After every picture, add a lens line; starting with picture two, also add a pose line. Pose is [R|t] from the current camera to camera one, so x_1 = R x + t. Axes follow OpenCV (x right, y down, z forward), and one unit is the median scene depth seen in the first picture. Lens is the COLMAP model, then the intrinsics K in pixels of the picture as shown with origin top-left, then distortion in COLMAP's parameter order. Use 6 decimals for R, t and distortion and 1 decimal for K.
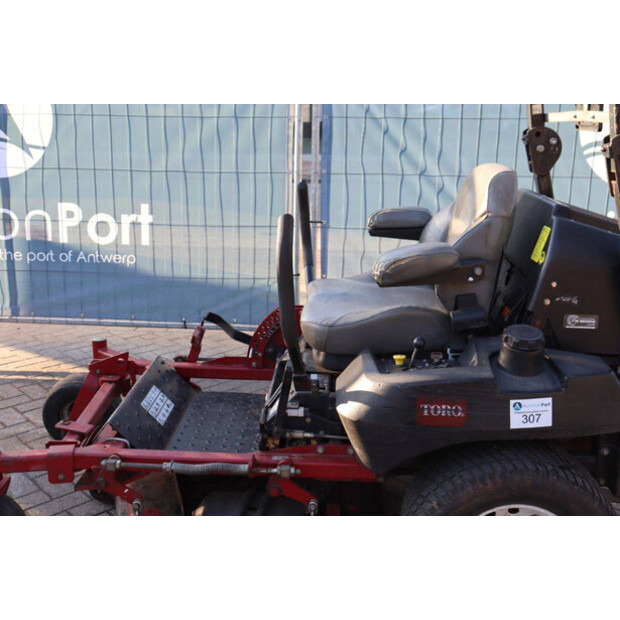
lens RADIAL K [[720.4, 0, 310.0], [0, 720.4, 309.8], [0, 0, 1]] dist [-0.026769, 0.000000]
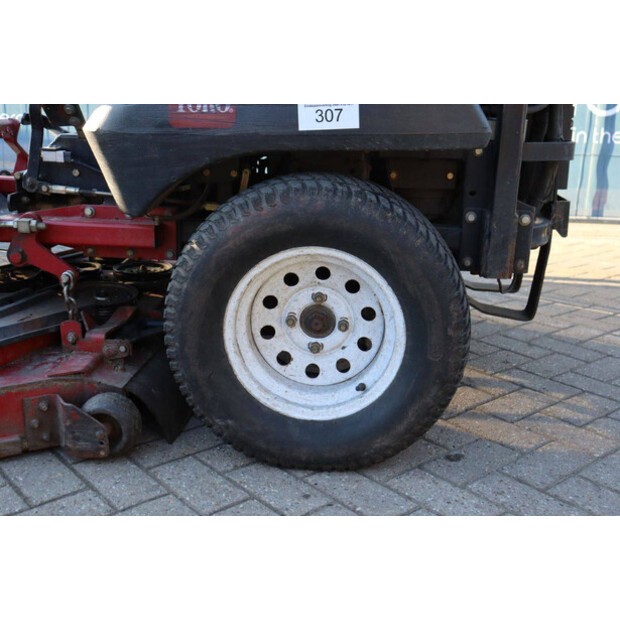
lens RADIAL K [[737.9, 0, 309.9], [0, 737.9, 310.2], [0, 0, 1]] dist [0.005478, 0.000000]
pose [[0.999140, 0.026857, -0.031600, 0.315177], [-0.026487, 0.999576, 0.012070, 0.328536], [0.031911, -0.011223, 0.999428, 0.283807]]
